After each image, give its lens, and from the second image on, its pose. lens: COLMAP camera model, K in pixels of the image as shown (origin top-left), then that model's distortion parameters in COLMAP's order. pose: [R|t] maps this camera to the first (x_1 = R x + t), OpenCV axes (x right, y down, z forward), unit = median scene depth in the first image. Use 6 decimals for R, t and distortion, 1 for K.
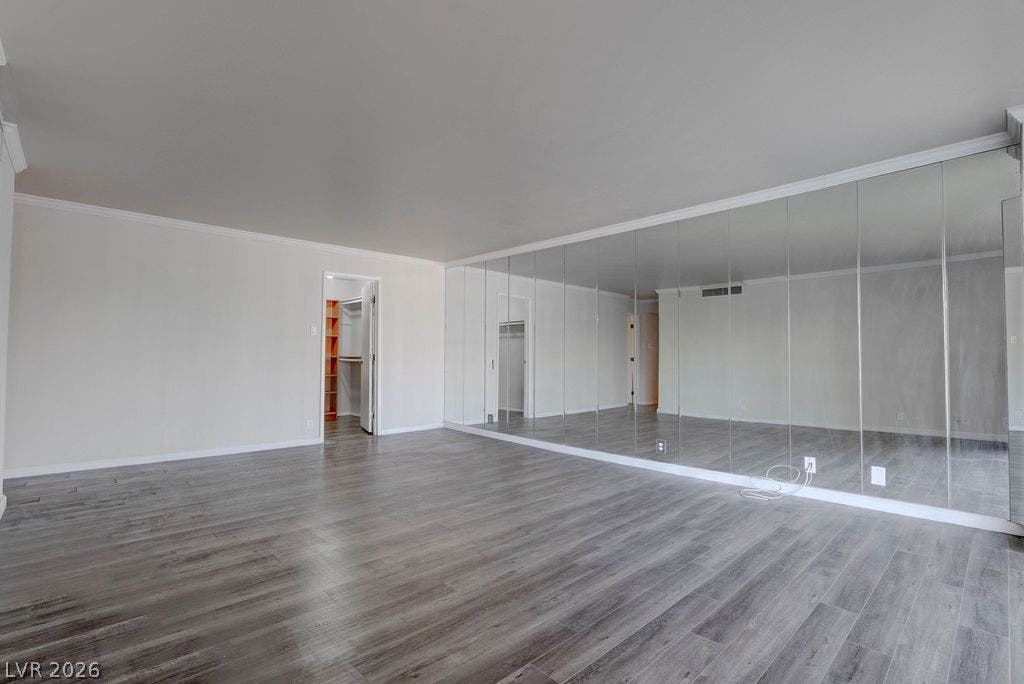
lens RADIAL K [[469.4, 0, 515.0], [0, 469.4, 342.5], [0, 0, 1]] dist [-0.015816, 0.003023]
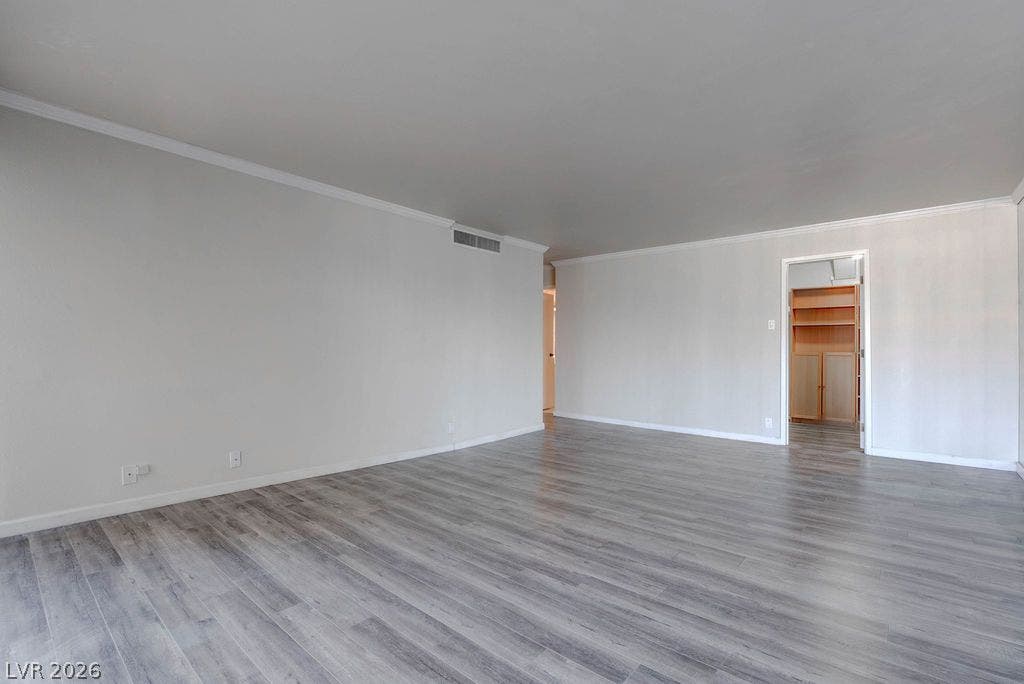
lens RADIAL K [[469.4, 0, 516.0], [0, 469.4, 344.5], [0, 0, 1]] dist [-0.015816, 0.003023]
pose [[0.095000, -0.018303, -0.995309, 0.983798], [0.027593, 0.999495, -0.015747, 0.035669], [0.995095, -0.025967, 0.095457, 0.839887]]
